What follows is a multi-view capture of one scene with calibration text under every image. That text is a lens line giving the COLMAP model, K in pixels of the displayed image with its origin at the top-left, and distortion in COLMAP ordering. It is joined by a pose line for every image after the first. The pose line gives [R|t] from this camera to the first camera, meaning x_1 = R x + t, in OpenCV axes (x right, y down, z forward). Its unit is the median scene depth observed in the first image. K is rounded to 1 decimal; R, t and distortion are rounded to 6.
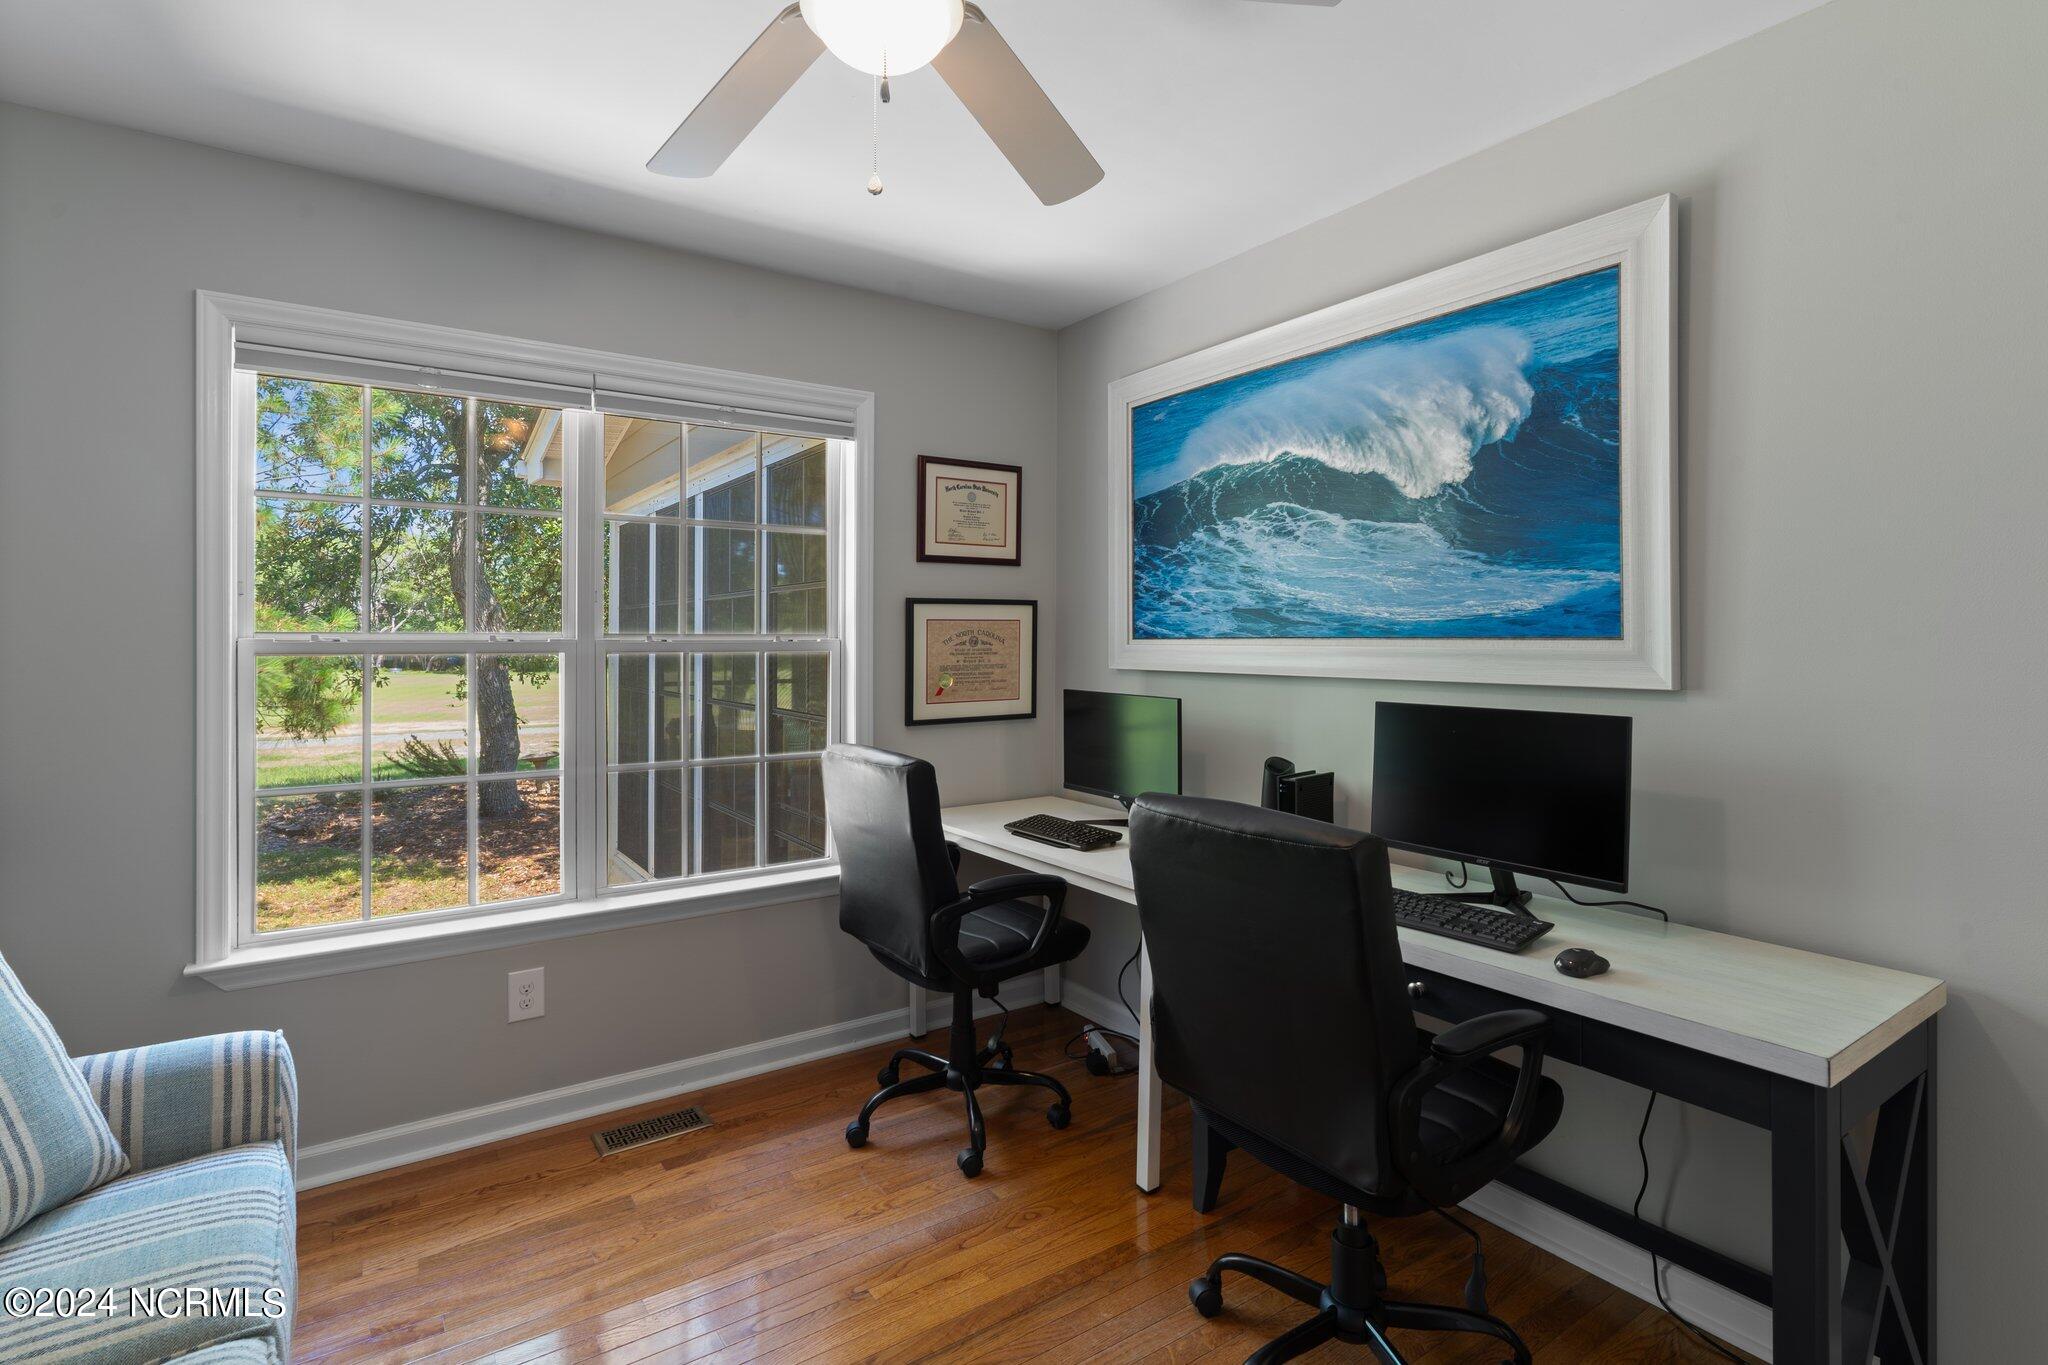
lens RADIAL K [[1003.3, 0, 1026.1], [0, 1003.3, 628.9], [0, 0, 1]] dist [-0.001105, 0.003076]
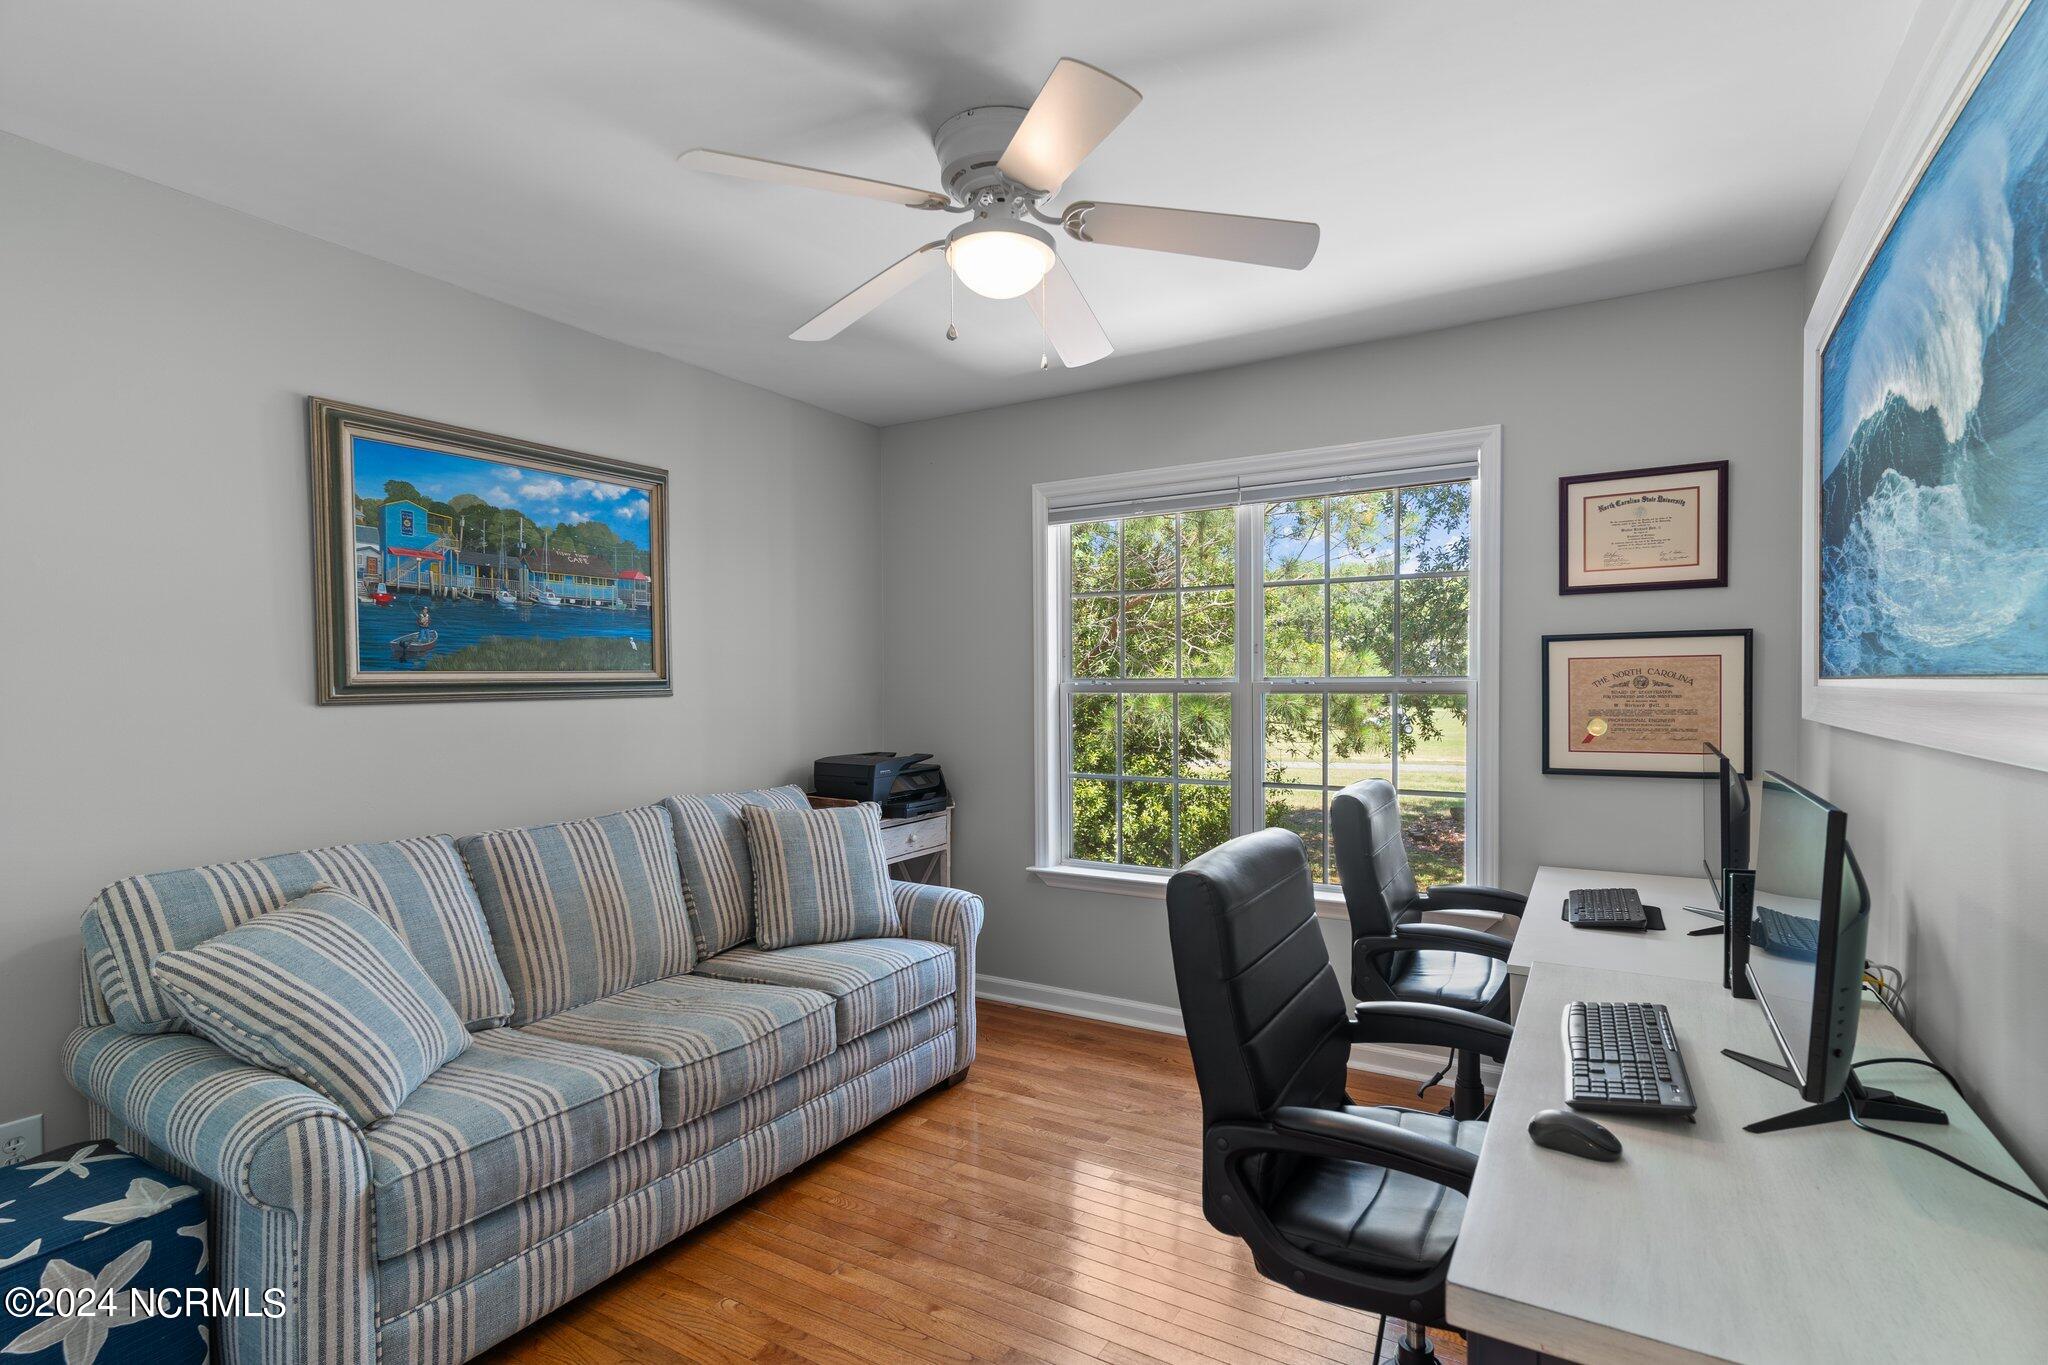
lens RADIAL K [[1003.3, 0, 1022.4], [0, 1003.3, 692.5], [0, 0, 1]] dist [-0.001105, 0.003076]
pose [[0.402139, 0.005691, -0.915561, 0.529614], [0.016373, 0.999776, 0.013406, 0.001275], [0.915432, -0.020382, 0.401956, 0.183671]]
